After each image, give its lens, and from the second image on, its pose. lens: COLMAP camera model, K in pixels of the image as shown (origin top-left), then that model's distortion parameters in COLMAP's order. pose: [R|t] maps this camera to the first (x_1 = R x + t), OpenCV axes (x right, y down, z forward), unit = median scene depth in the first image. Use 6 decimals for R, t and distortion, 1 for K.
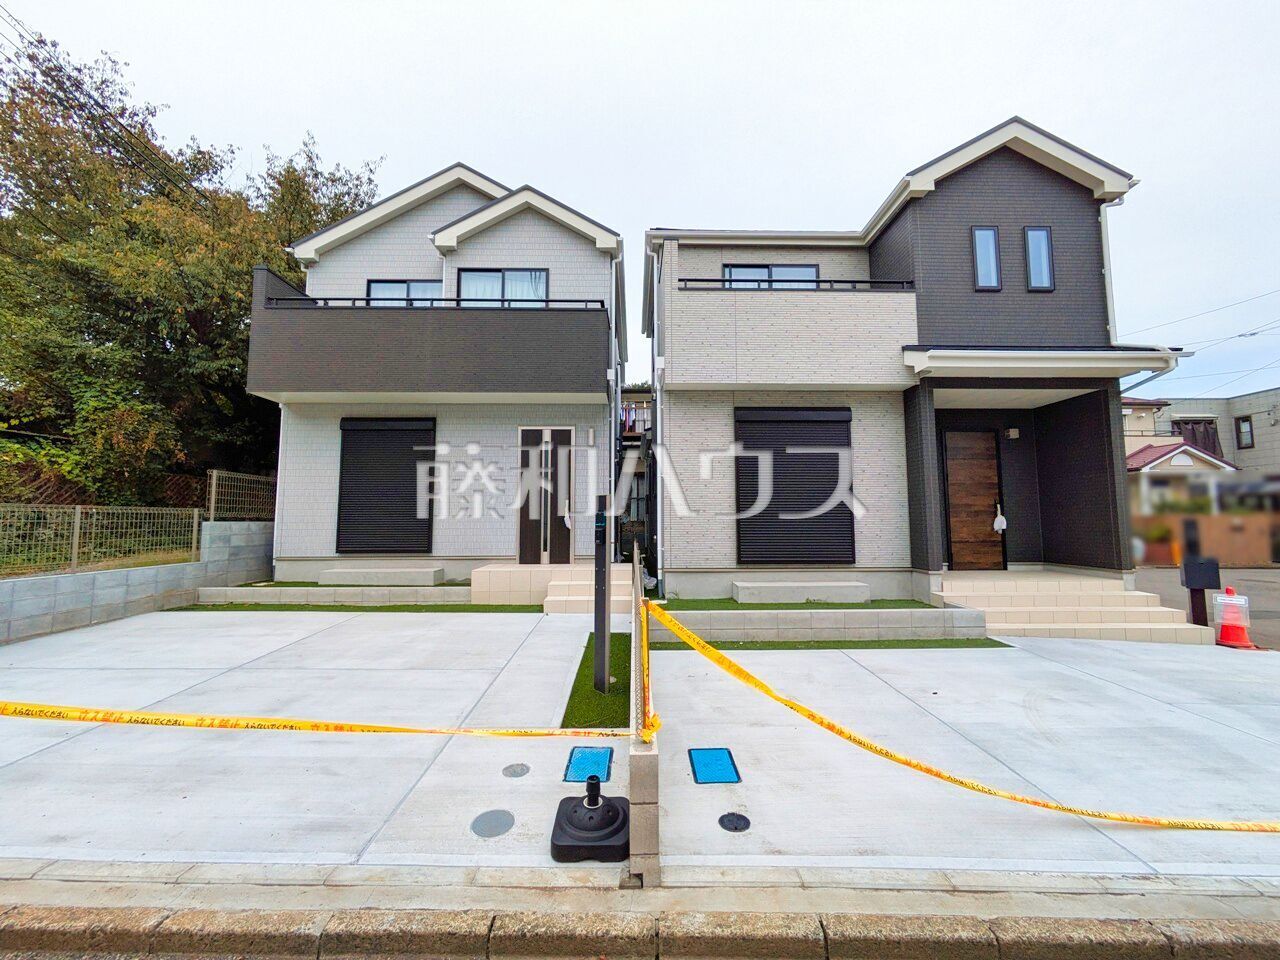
lens RADIAL K [[506.8, 0, 645.1], [0, 506.8, 477.6], [0, 0, 1]] dist [-0.002669, 0.002293]
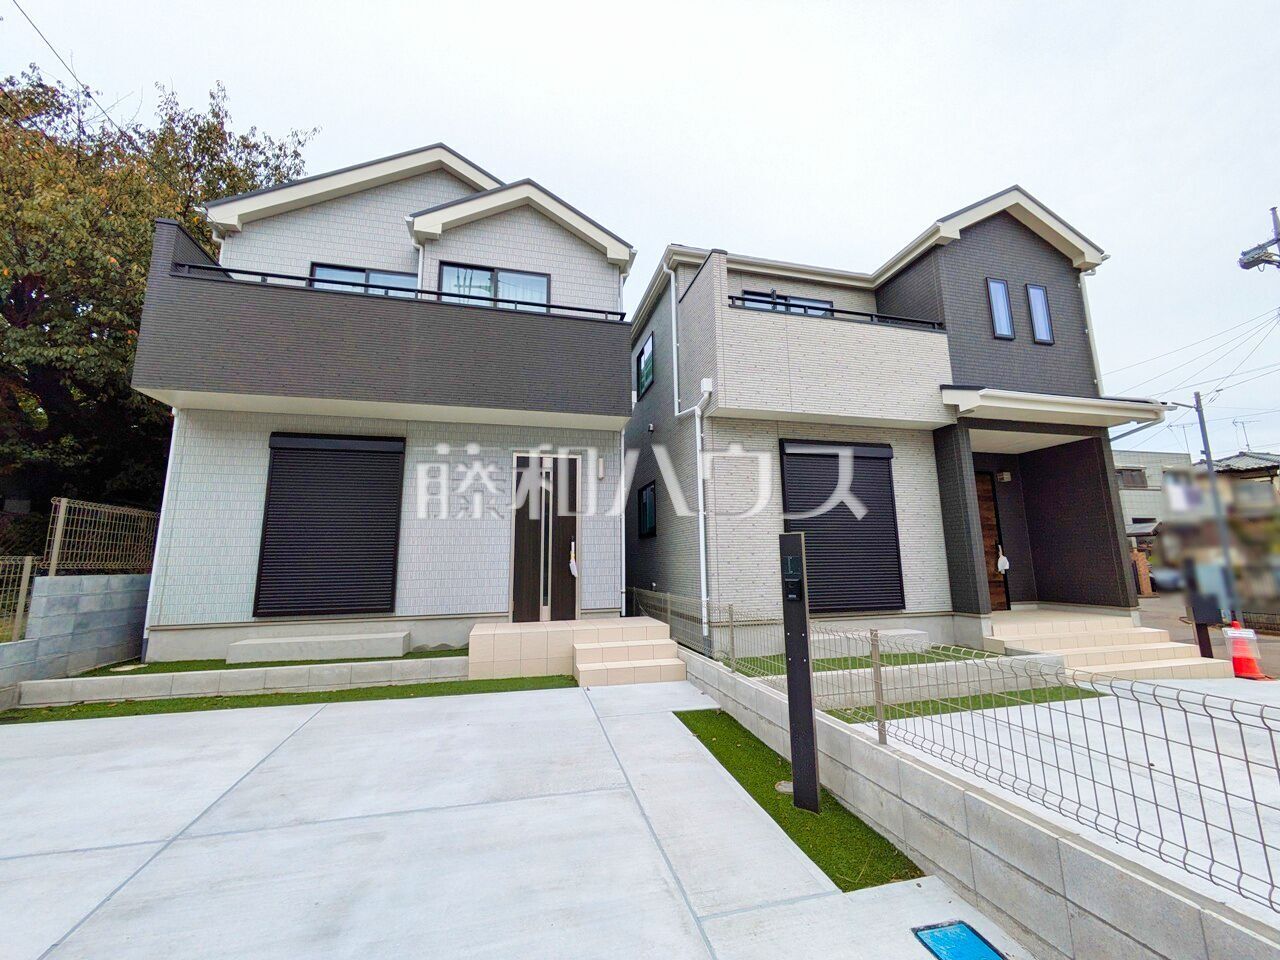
lens RADIAL K [[506.8, 0, 645.1], [0, 506.8, 477.6], [0, 0, 1]] dist [-0.002669, 0.002293]
pose [[0.973090, 0.026549, 0.228893, -0.242843], [-0.007252, 0.996377, -0.084737, 0.008741], [-0.230313, 0.080797, 0.969757, 0.160902]]
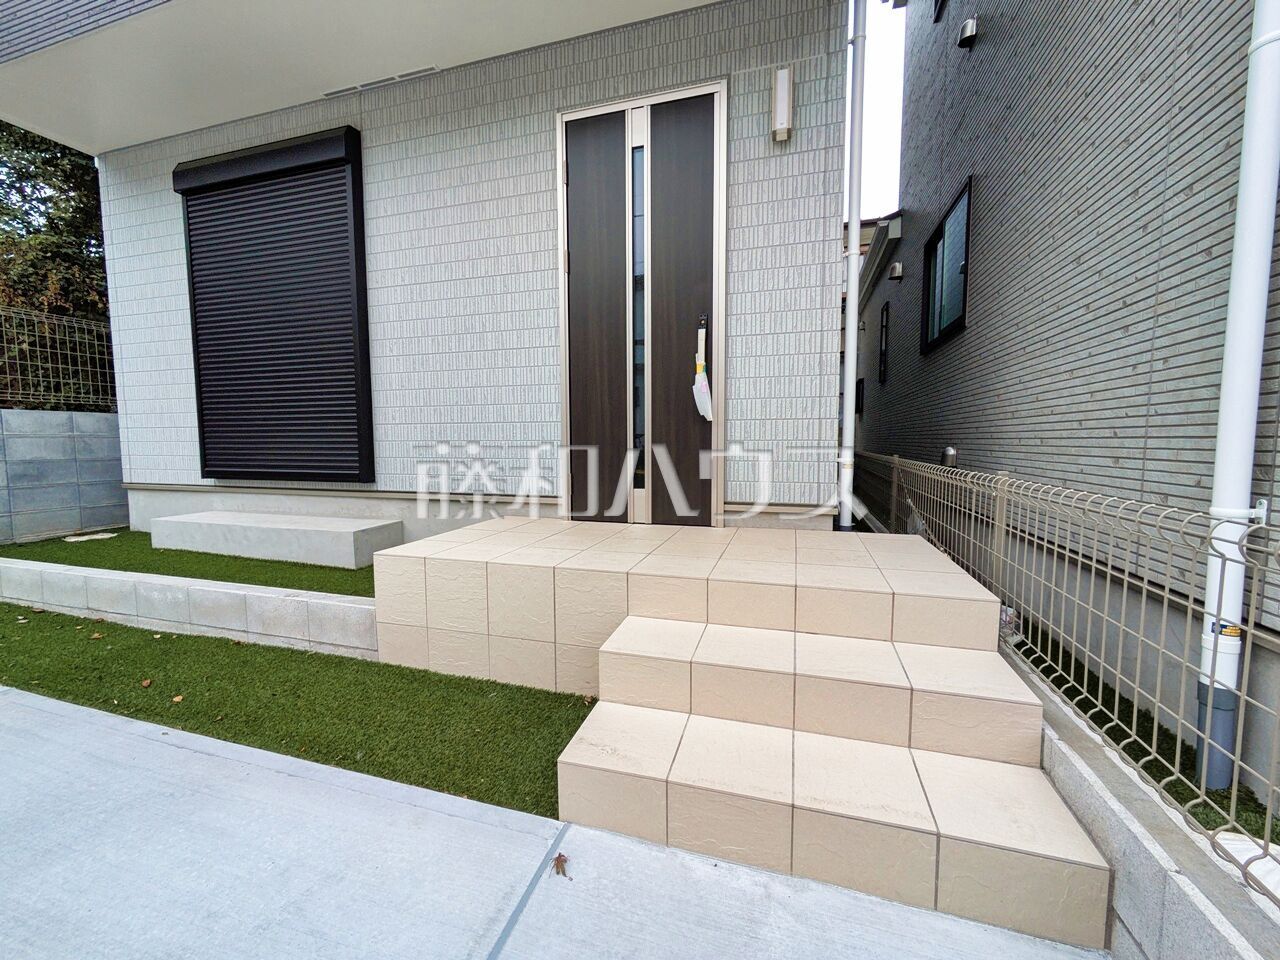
lens RADIAL K [[506.8, 0, 644.8], [0, 506.8, 477.6], [0, 0, 1]] dist [-0.002669, 0.002293]
pose [[0.952047, 0.023924, -0.305015, -0.093525], [0.025040, 0.987500, 0.155615, 0.089688], [0.304925, -0.155791, 0.939548, 0.710215]]
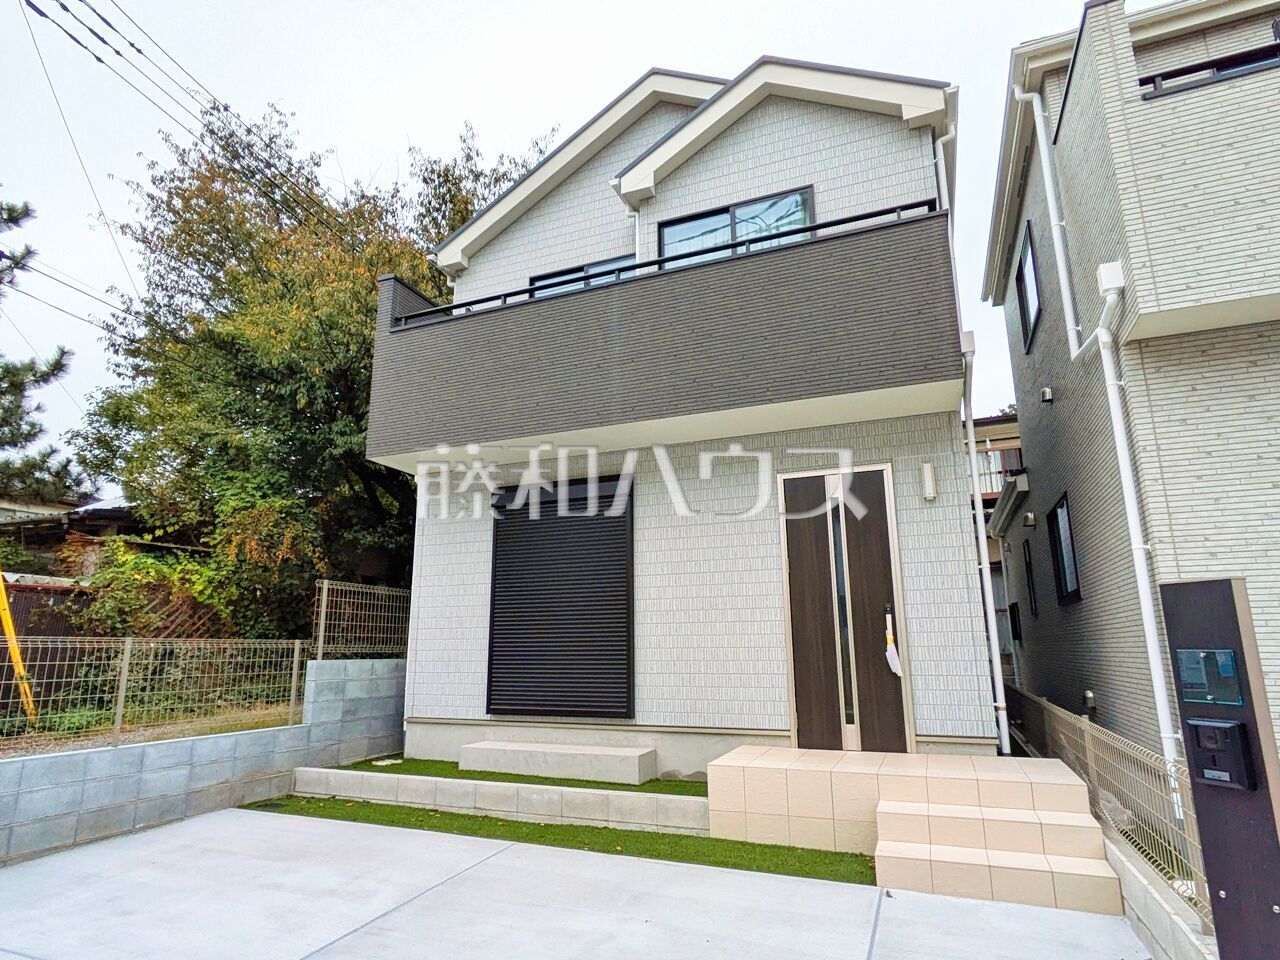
lens RADIAL K [[713.6, 0, 636.4], [0, 713.6, 491.6], [0, 0, 1]] dist [0.002981, -0.004152]
pose [[0.915874, -0.090019, -0.391244, -0.102214], [0.037436, 0.989441, -0.140020, 0.015817], [0.399717, 0.113594, 0.909573, 0.288910]]
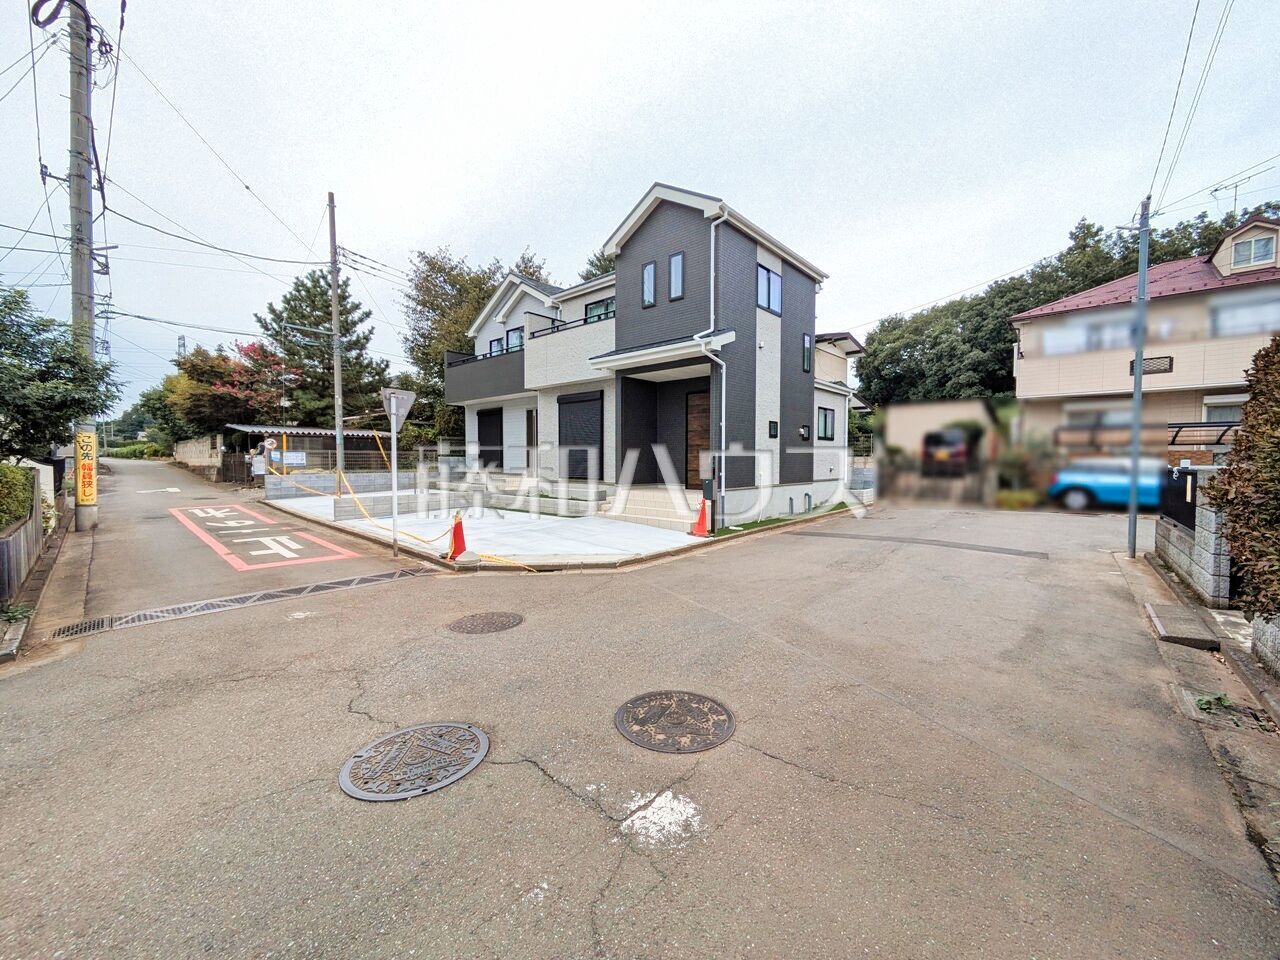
lens RADIAL K [[506.8, 0, 645.2], [0, 506.8, 478.2], [0, 0, 1]] dist [-0.002669, 0.002293]
pose [[0.735797, 0.028240, -0.676613, 1.530090], [0.054447, 0.993429, 0.100673, -0.006565], [0.675009, -0.110915, 0.729425, -0.168549]]
